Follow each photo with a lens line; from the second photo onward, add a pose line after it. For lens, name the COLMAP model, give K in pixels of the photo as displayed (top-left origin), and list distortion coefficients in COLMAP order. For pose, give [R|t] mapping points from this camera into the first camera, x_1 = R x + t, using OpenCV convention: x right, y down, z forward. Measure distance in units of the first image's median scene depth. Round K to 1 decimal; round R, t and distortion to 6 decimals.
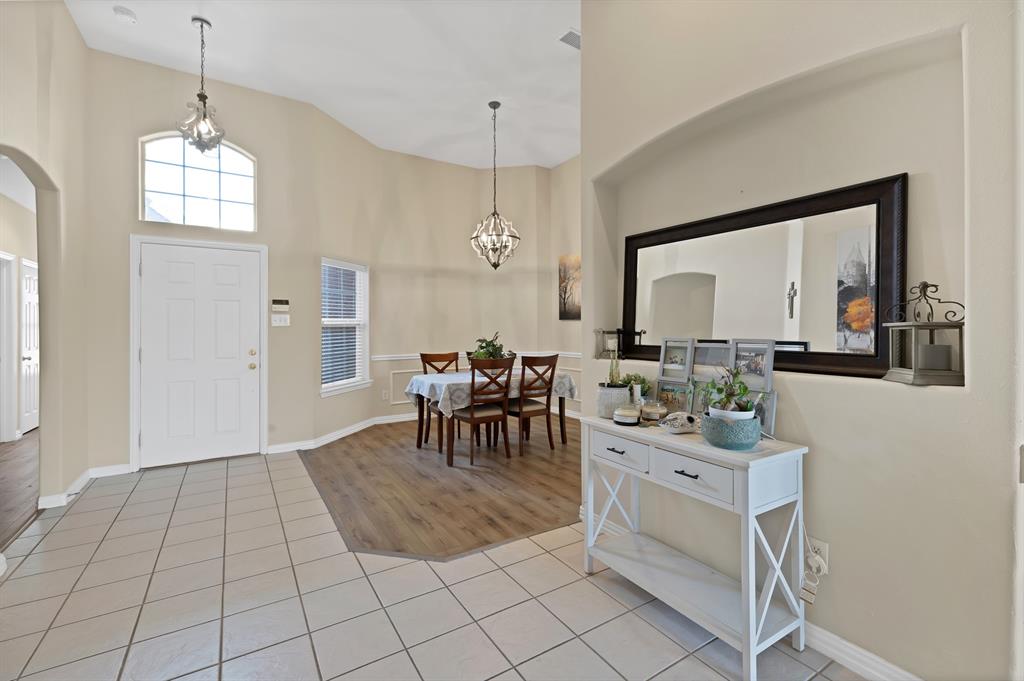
lens RADIAL K [[451.9, 0, 537.0], [0, 451.9, 325.9], [0, 0, 1]] dist [0.000156, 0.000047]
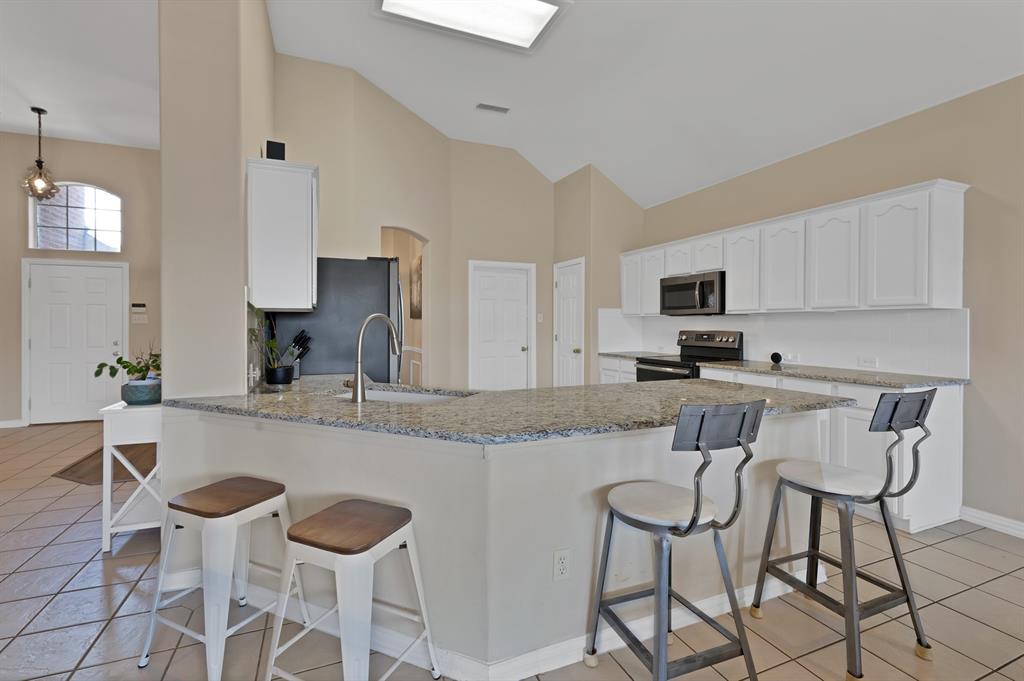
lens RADIAL K [[452.9, 0, 524.2], [0, 452.9, 325.5], [0, 0, 1]] dist [-0.001691, 0.000038]
pose [[0.984236, 0.003149, -0.176831, 0.800949], [-0.002867, 0.999994, 0.001853, 0.000581], [0.176835, -0.001317, 0.984240, -0.105260]]
